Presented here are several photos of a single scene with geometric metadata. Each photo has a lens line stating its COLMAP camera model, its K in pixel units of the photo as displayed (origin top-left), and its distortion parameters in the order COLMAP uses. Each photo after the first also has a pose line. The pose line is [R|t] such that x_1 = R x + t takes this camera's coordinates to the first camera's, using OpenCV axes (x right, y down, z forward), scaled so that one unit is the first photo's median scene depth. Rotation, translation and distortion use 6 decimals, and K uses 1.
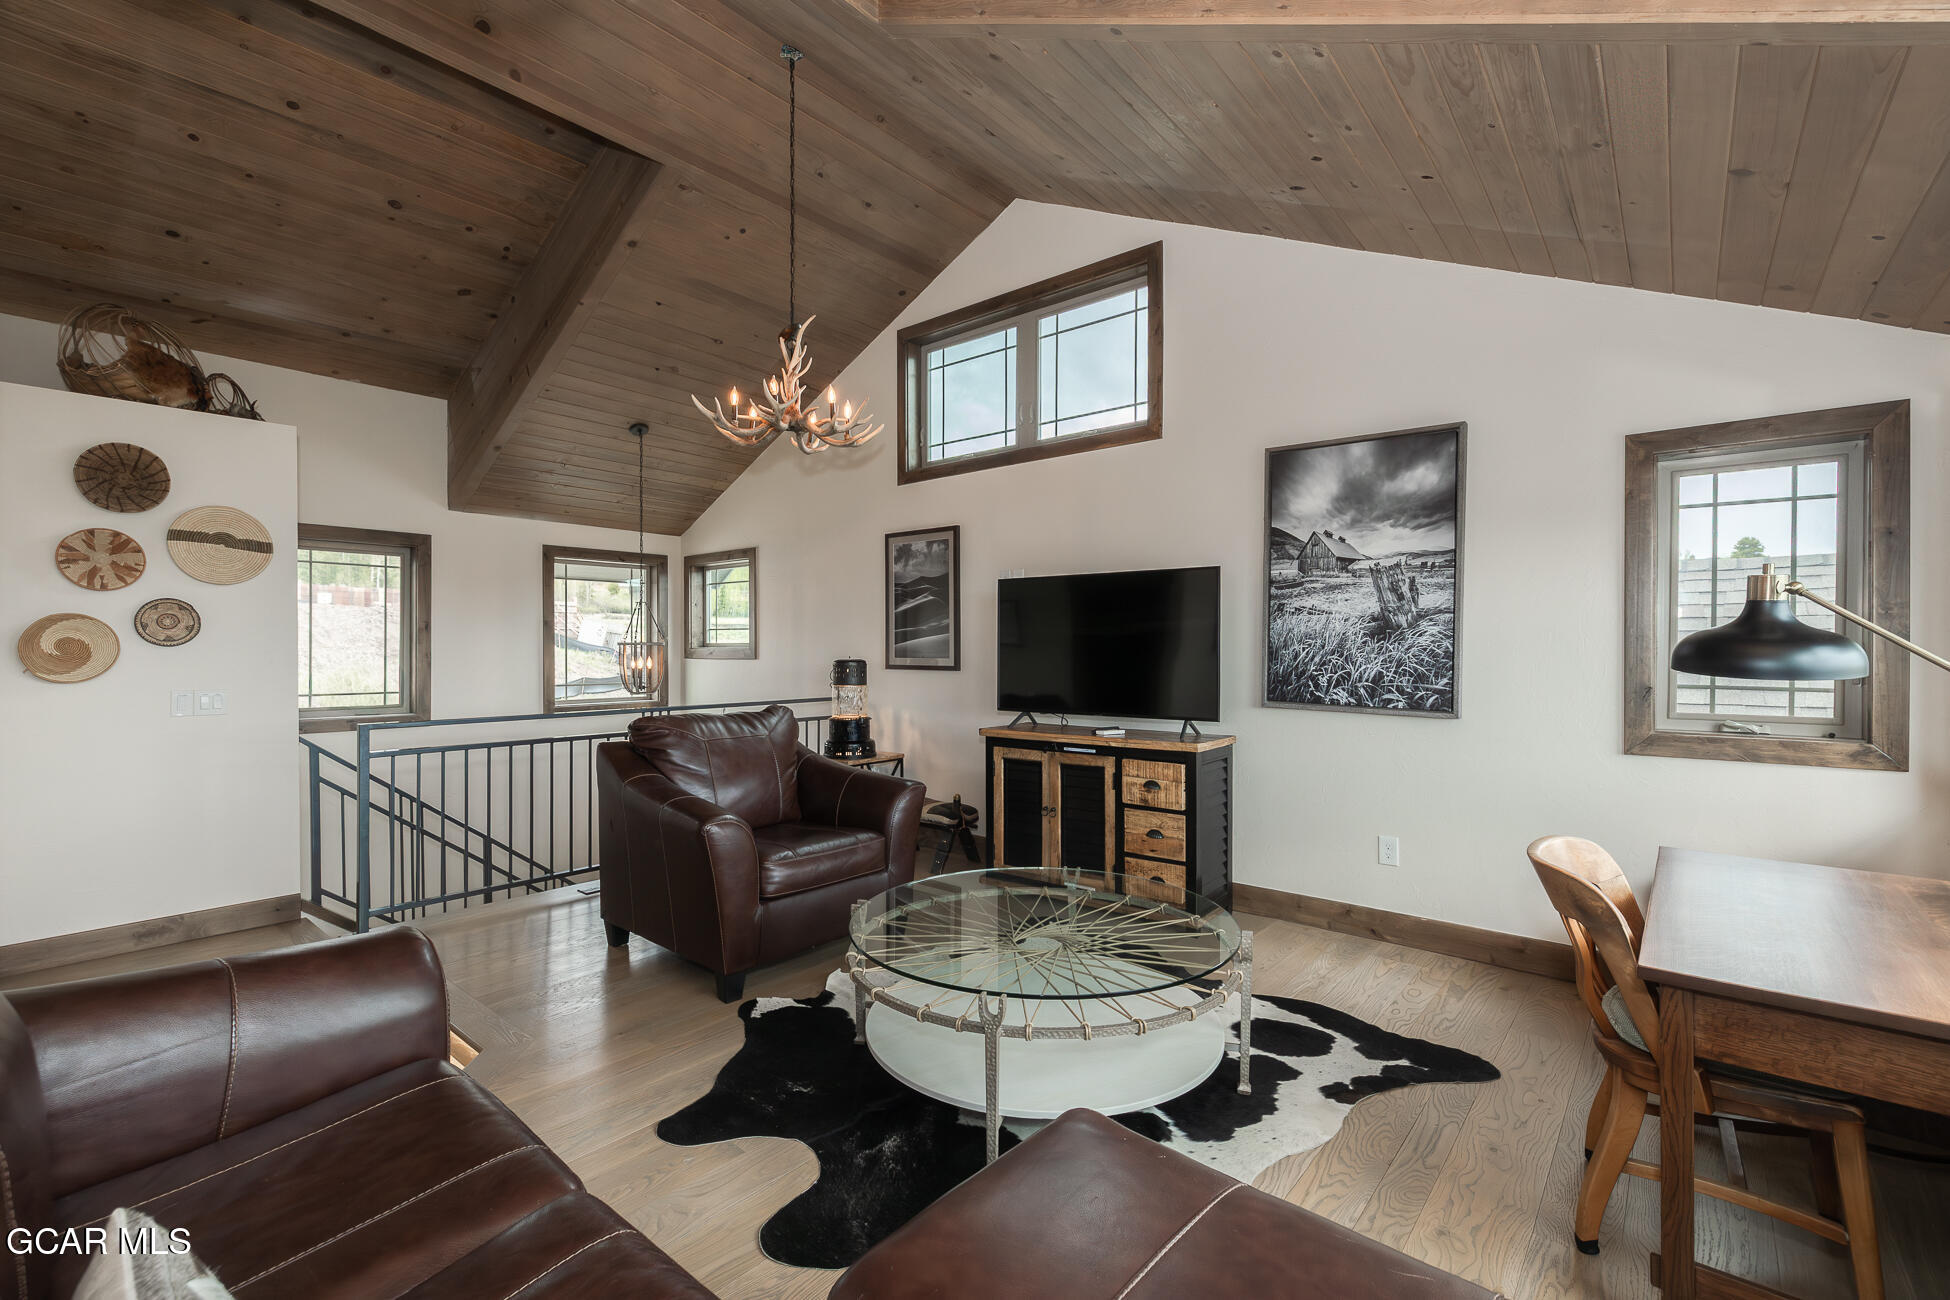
lens RADIAL K [[848.7, 0, 991.4], [0, 848.7, 642.9], [0, 0, 1]] dist [-0.000914, -0.000223]
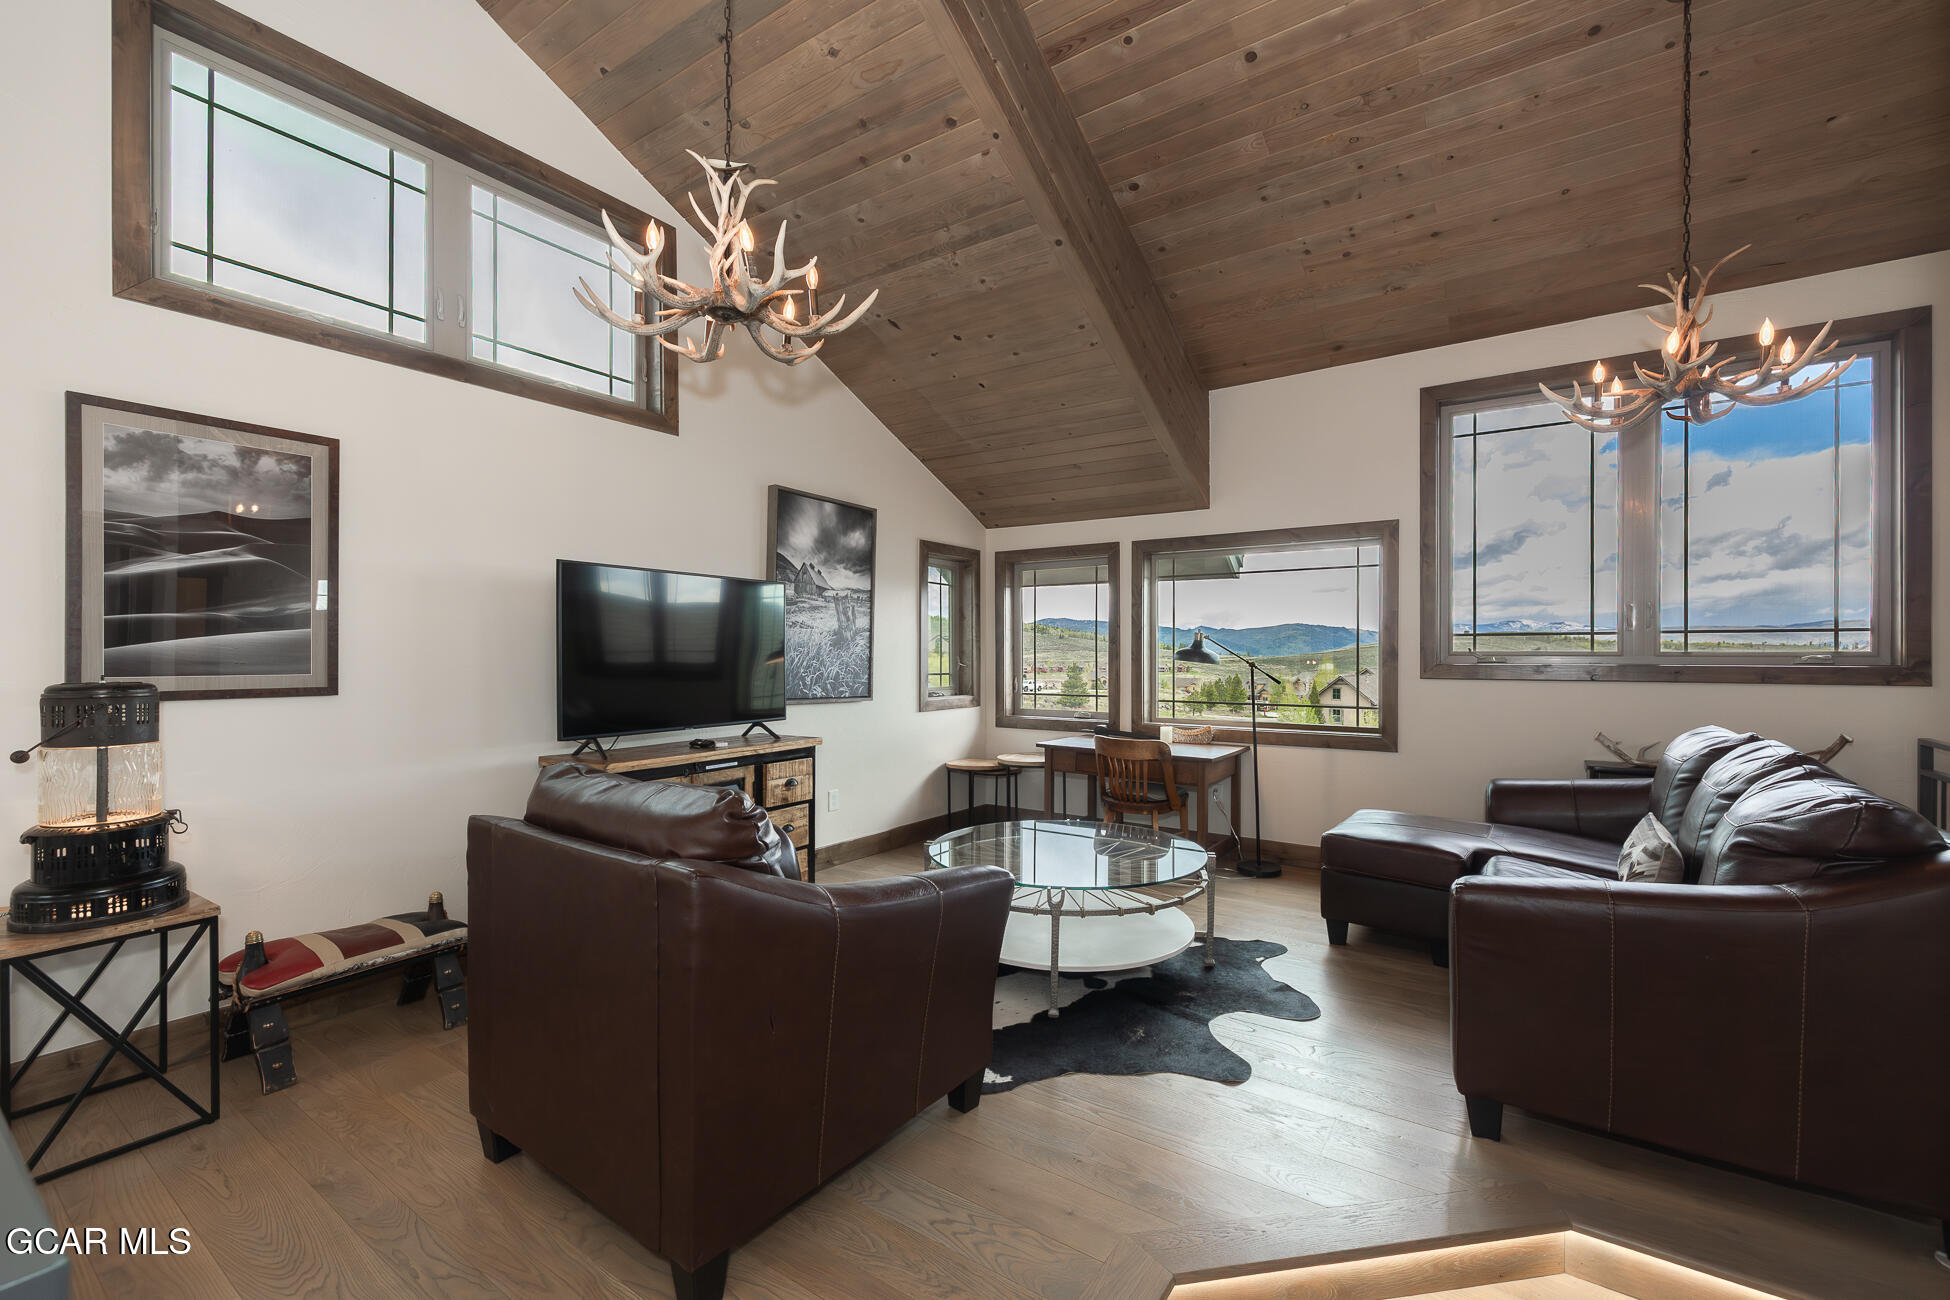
lens RADIAL K [[819.2, 0, 976.0], [0, 819.2, 650.7], [0, 0, 1]] dist [-0.000982, -0.000130]
pose [[-0.095457, 0.006777, 0.995410, -0.627712], [0.000013, 0.999977, -0.006807, 0.006020], [-0.995434, -0.000637, -0.095455, 0.631790]]
